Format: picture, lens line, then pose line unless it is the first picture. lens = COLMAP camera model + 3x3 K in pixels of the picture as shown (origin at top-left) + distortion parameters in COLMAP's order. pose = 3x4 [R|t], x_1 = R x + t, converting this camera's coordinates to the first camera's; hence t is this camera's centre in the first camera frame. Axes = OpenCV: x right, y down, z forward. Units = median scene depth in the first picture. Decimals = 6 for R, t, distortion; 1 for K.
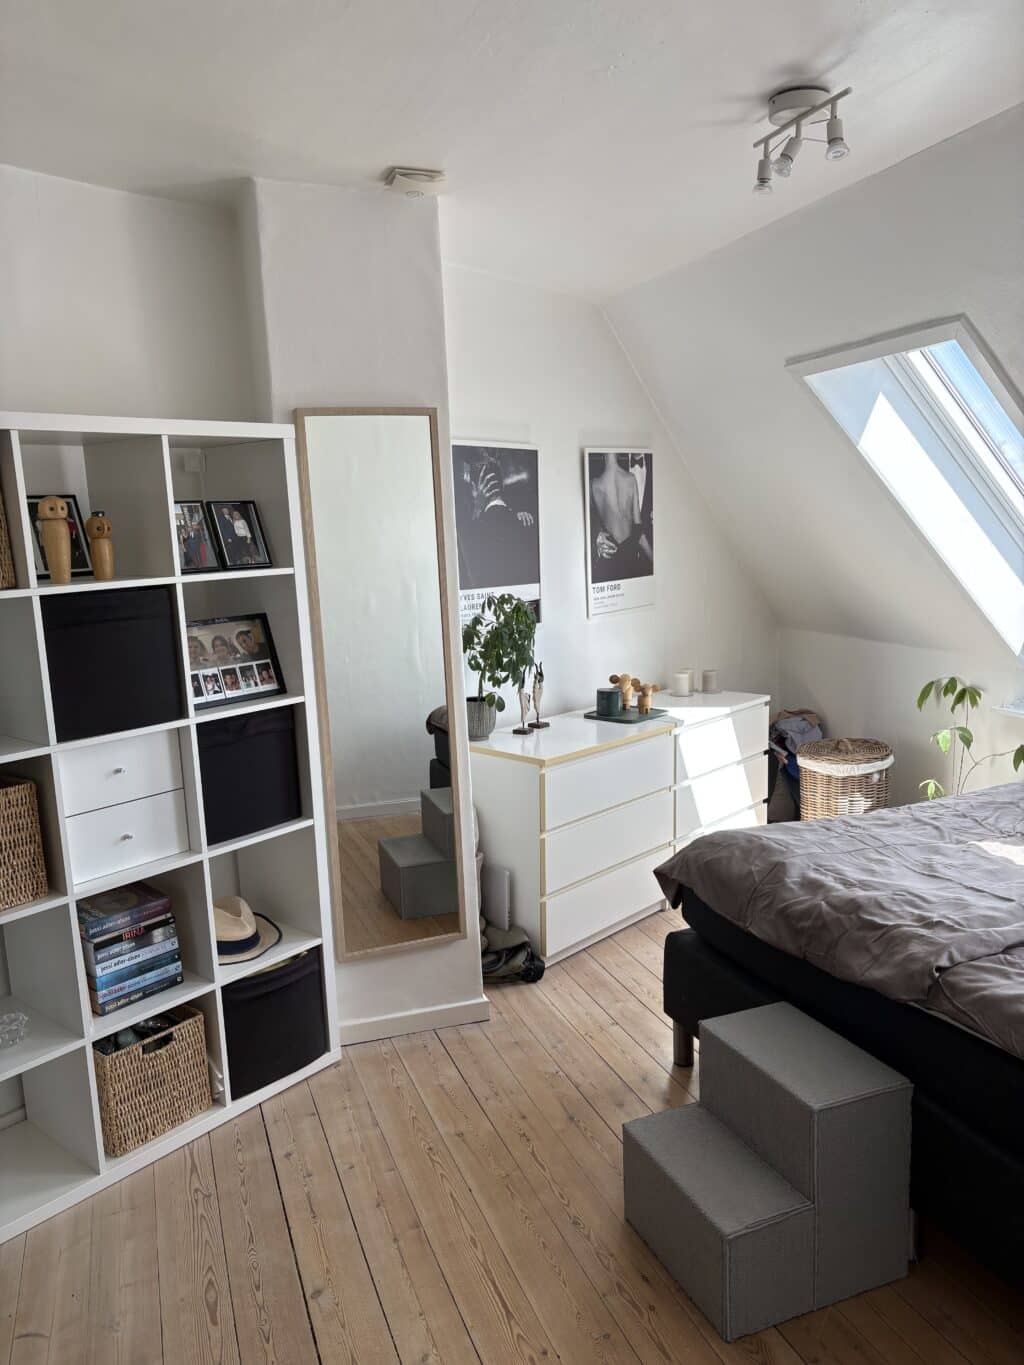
lens RADIAL K [[1017.1, 0, 512.0], [0, 1017.1, 682.5], [0, 0, 1]] dist [0.010447, -0.020528]
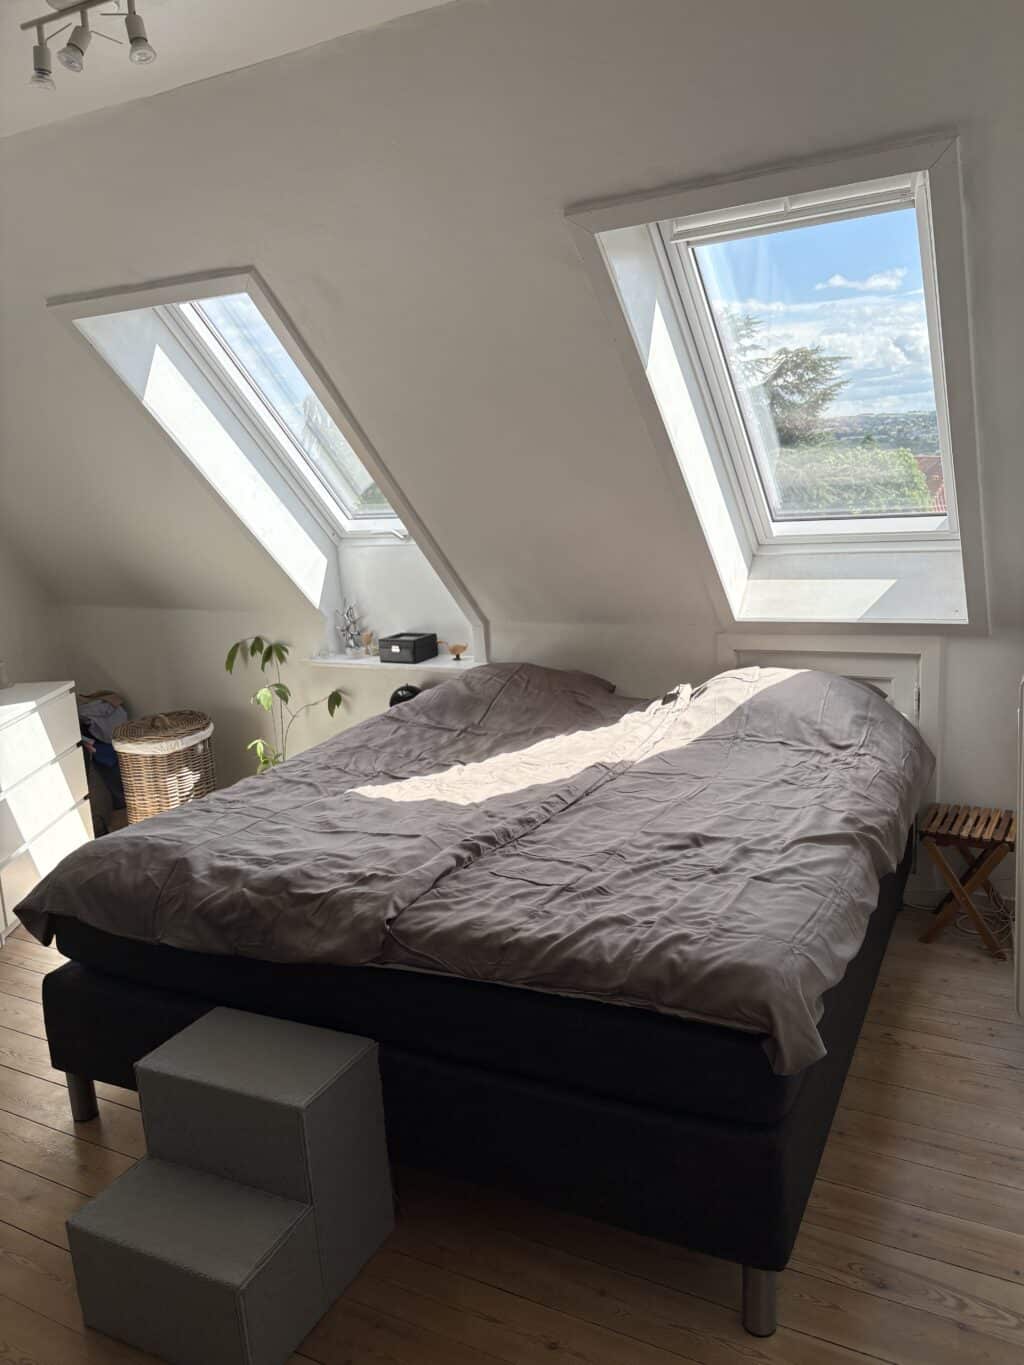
lens RADIAL K [[1017.1, 0, 512.0], [0, 1017.1, 682.5], [0, 0, 1]] dist [0.010447, -0.020528]
pose [[0.742200, -0.149615, 0.653265, -0.072875], [0.130726, 0.988358, 0.077836, -0.008547], [-0.657305, 0.027629, 0.753118, 0.106215]]
